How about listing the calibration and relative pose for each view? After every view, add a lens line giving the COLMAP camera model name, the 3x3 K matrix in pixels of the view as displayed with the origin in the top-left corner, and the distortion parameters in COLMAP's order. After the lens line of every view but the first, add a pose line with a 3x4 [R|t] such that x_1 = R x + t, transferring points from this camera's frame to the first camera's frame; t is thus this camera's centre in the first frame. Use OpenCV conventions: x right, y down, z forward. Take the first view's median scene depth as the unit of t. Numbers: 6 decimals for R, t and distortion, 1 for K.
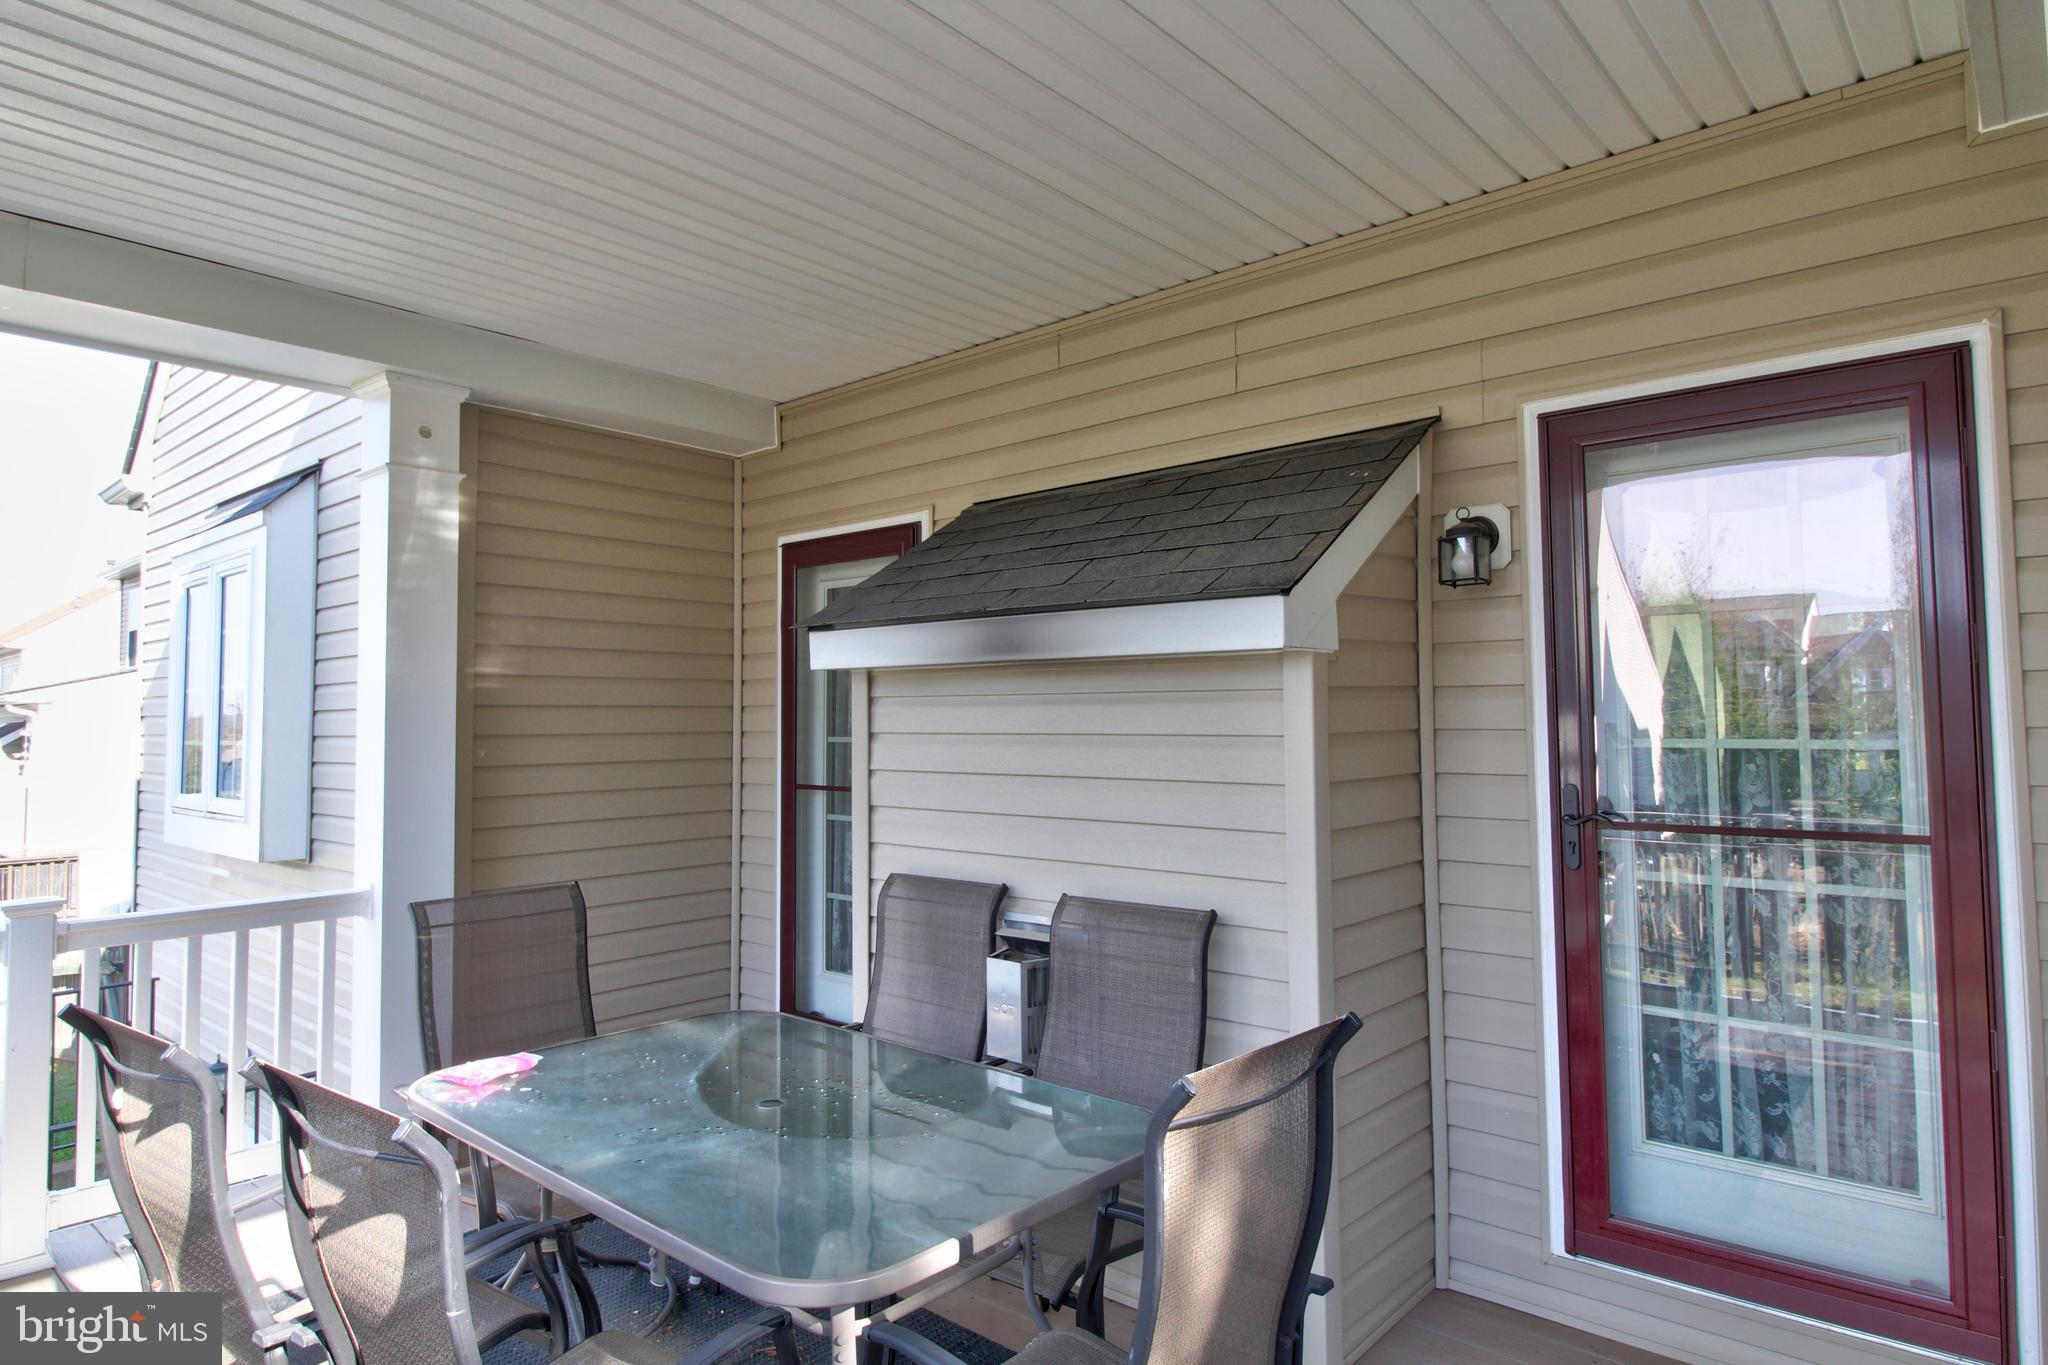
lens RADIAL K [[1192.4, 0, 1021.1], [0, 1192.4, 676.1], [0, 0, 1]] dist [0.002154, -0.010207]
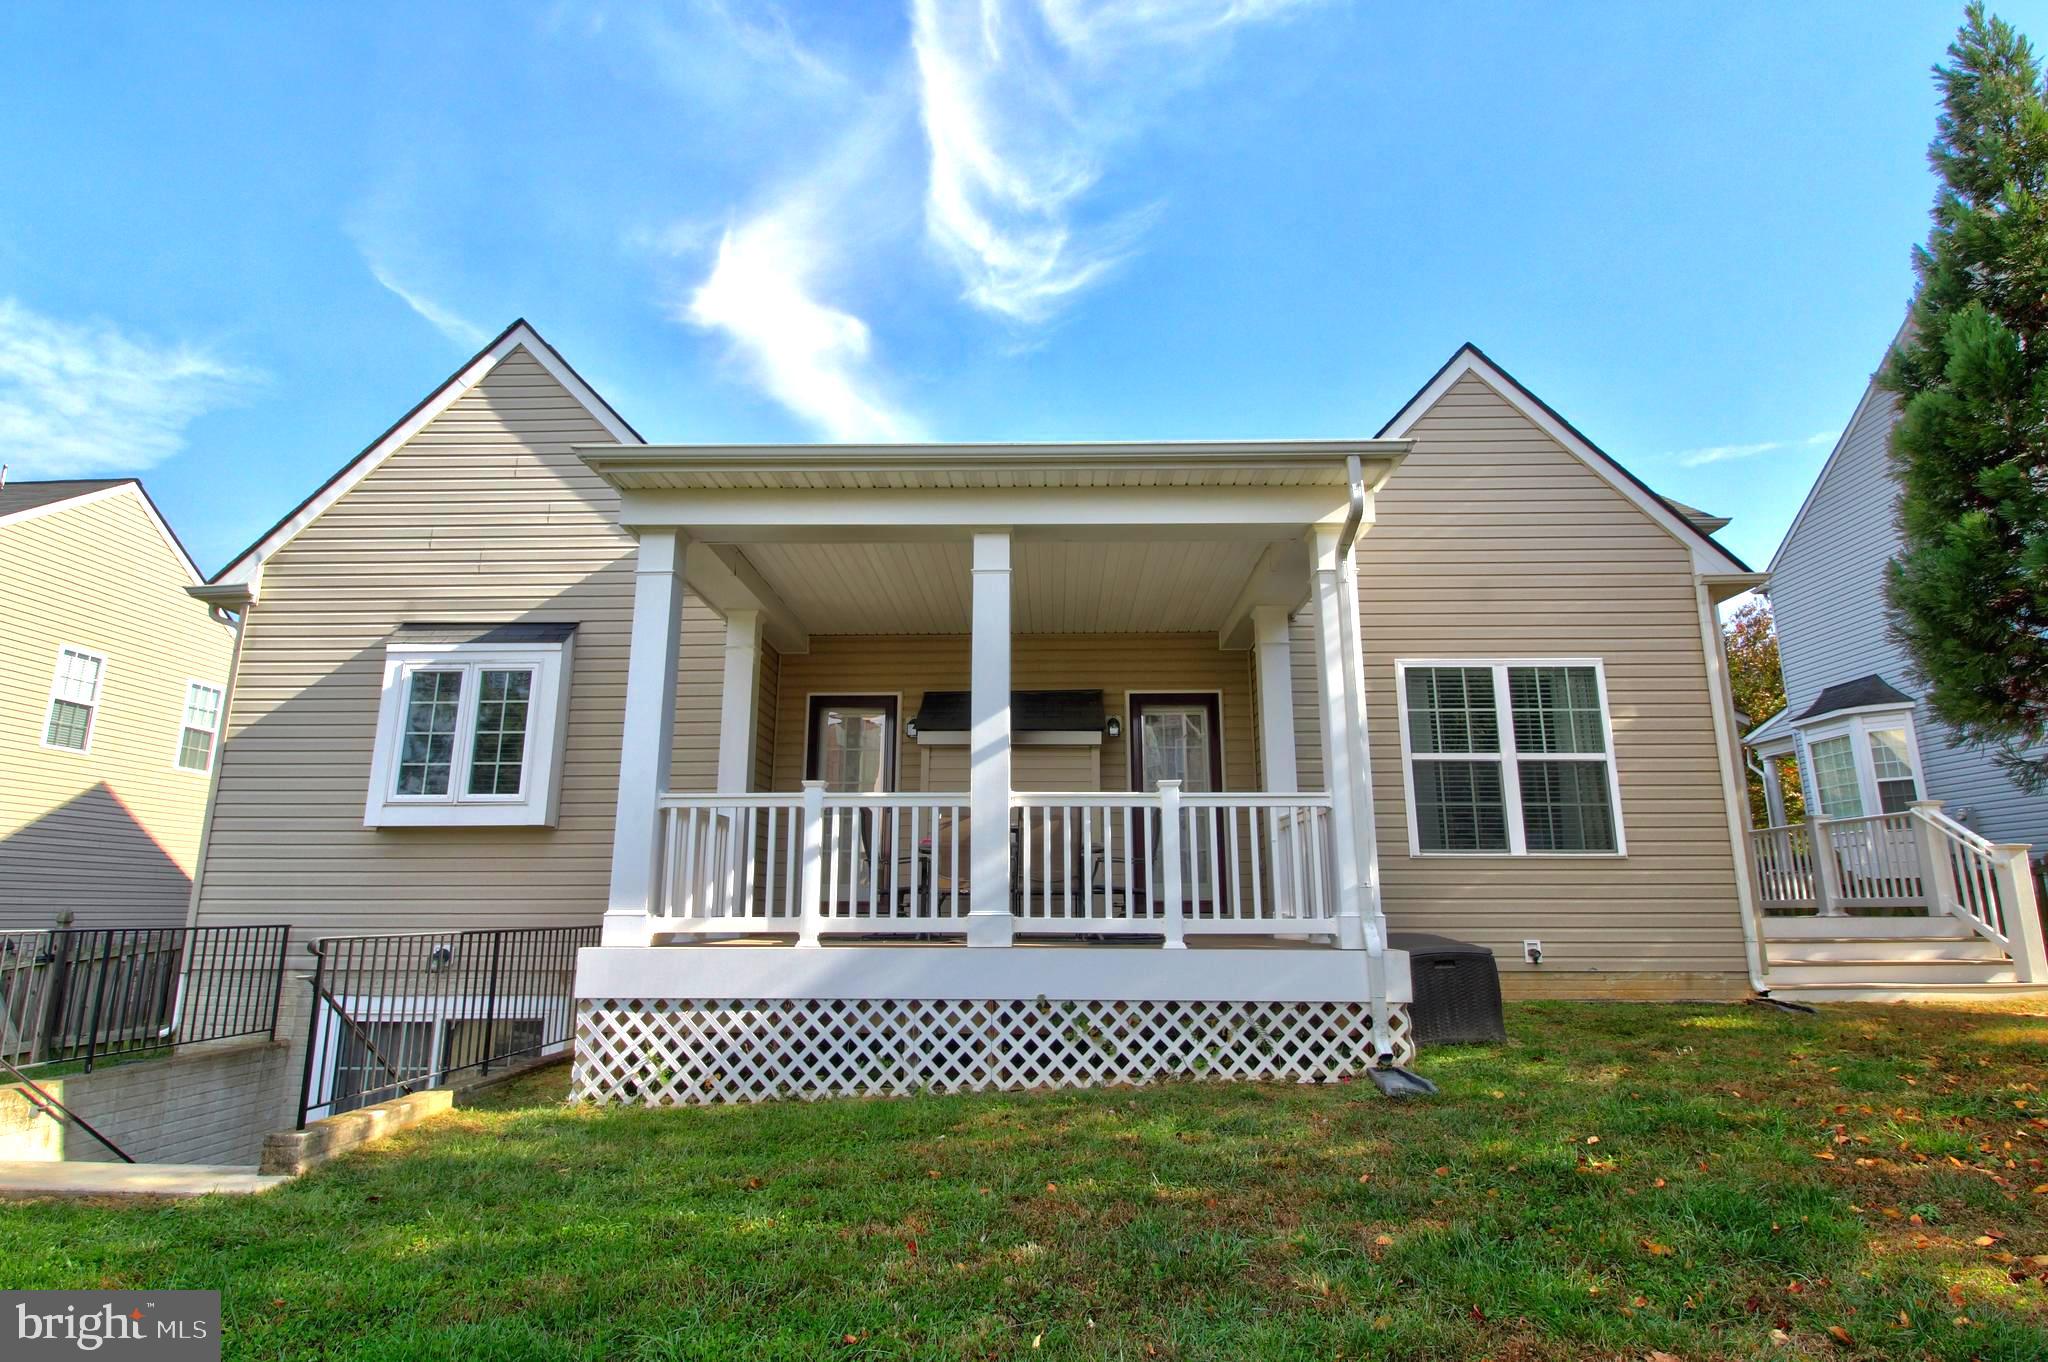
lens RADIAL K [[1091.1, 0, 1030.3], [0, 1091.1, 676.0], [0, 0, 1]] dist [-0.007494, -0.004679]
pose [[0.765488, 0.145532, 0.626777, -1.901544], [-0.031966, 0.981485, -0.188852, 0.372245], [-0.642656, 0.124528, 0.755967, -1.364223]]
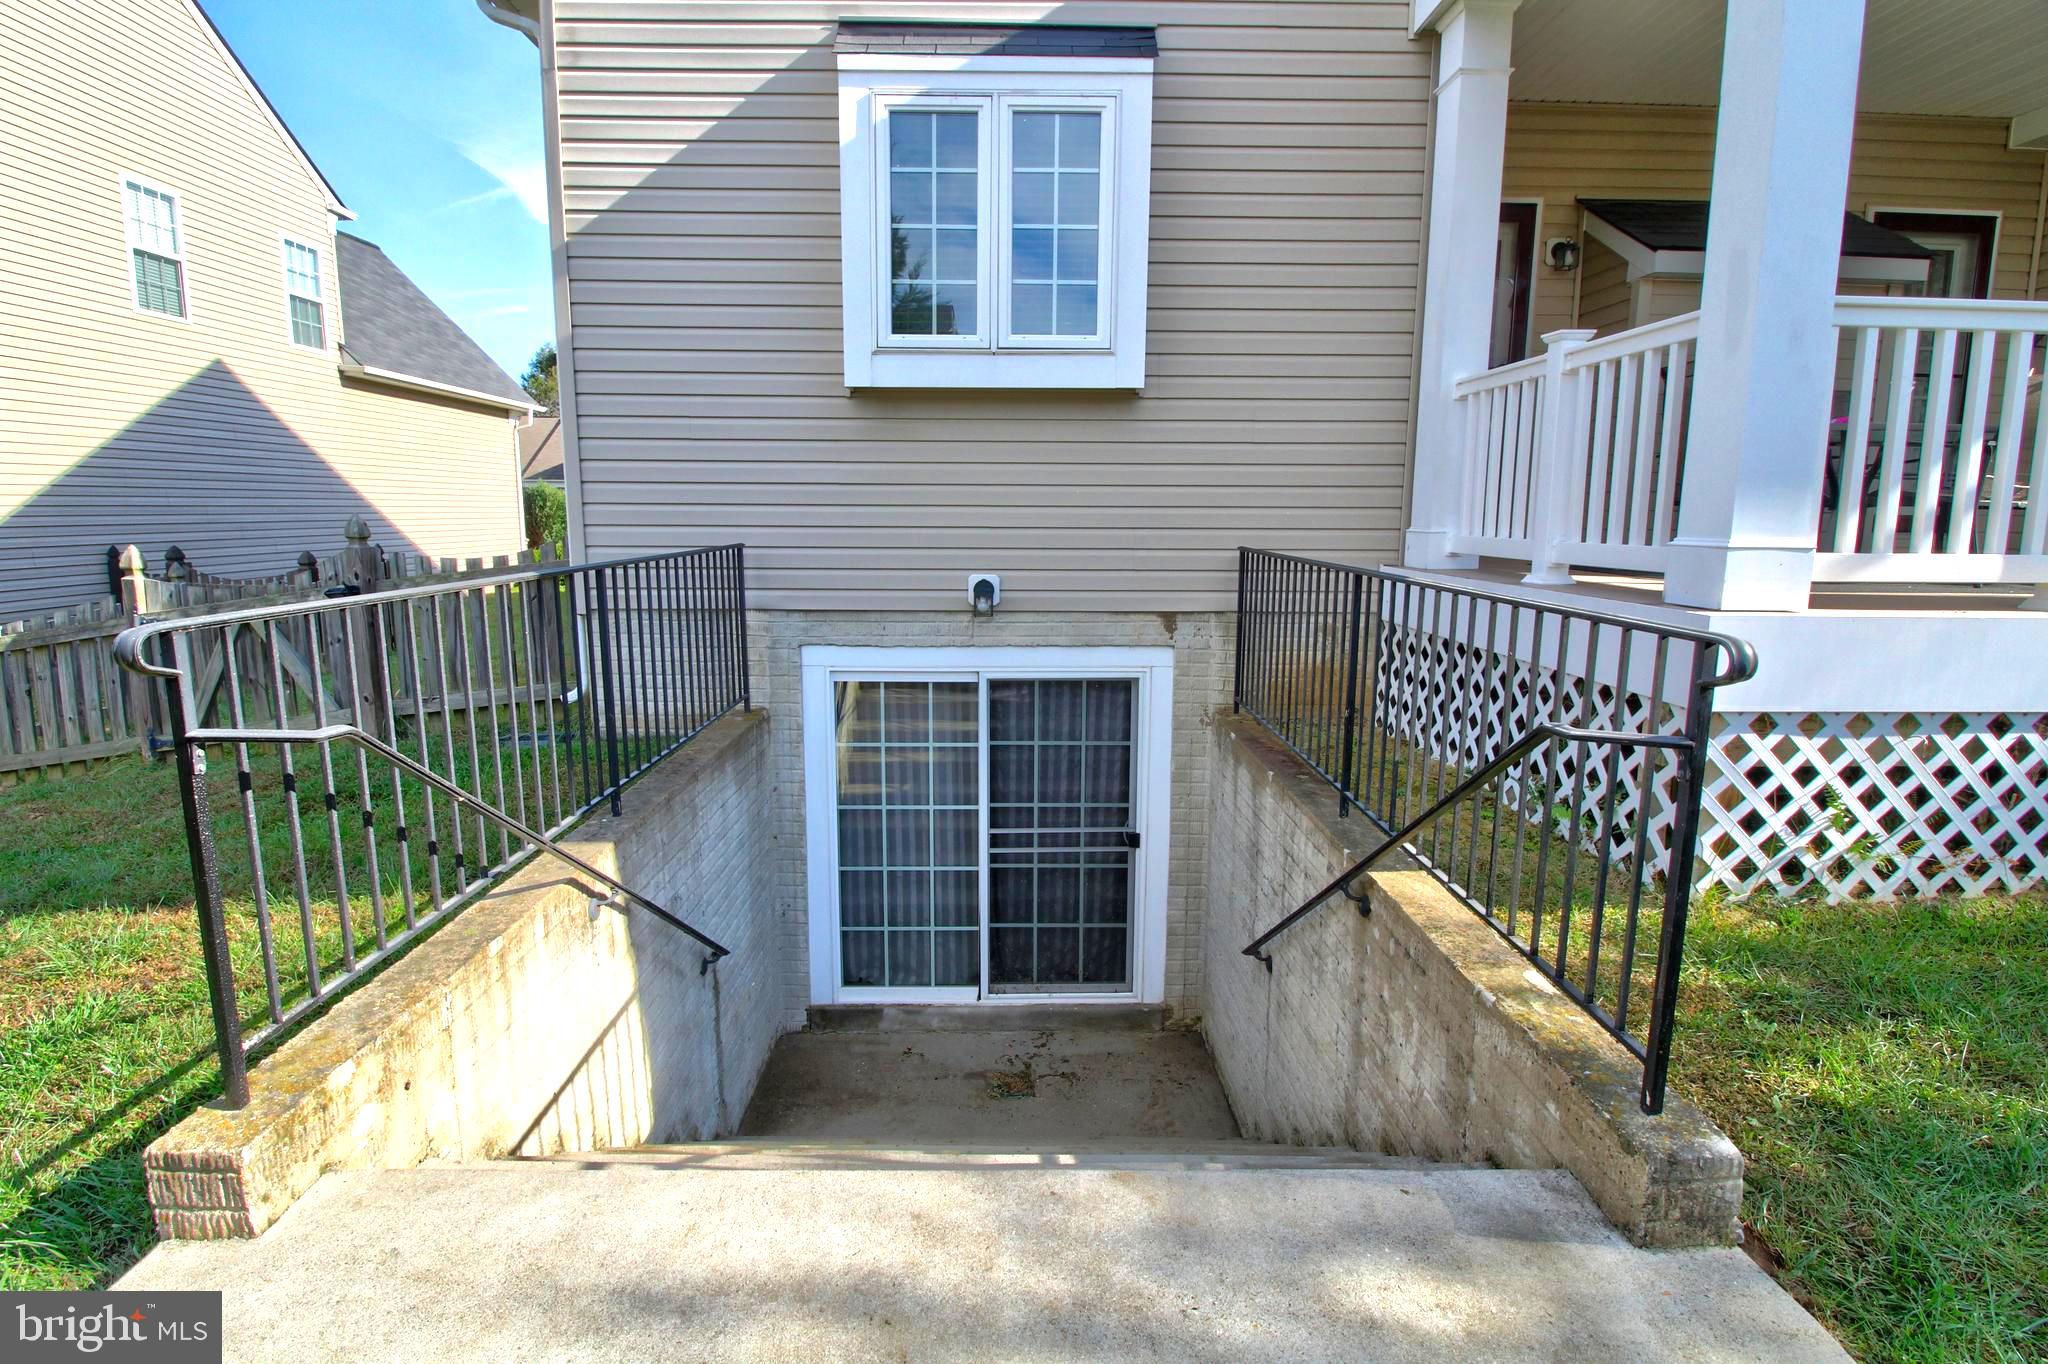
lens RADIAL K [[947.0, 0, 1028.3], [0, 947.0, 673.0], [0, 0, 1]] dist [-0.007830, -0.007990]
pose [[0.738057, -0.097657, 0.667634, -2.242898], [-0.040936, 0.981167, 0.188772, 0.430818], [-0.673496, -0.166655, 0.720159, 0.610832]]
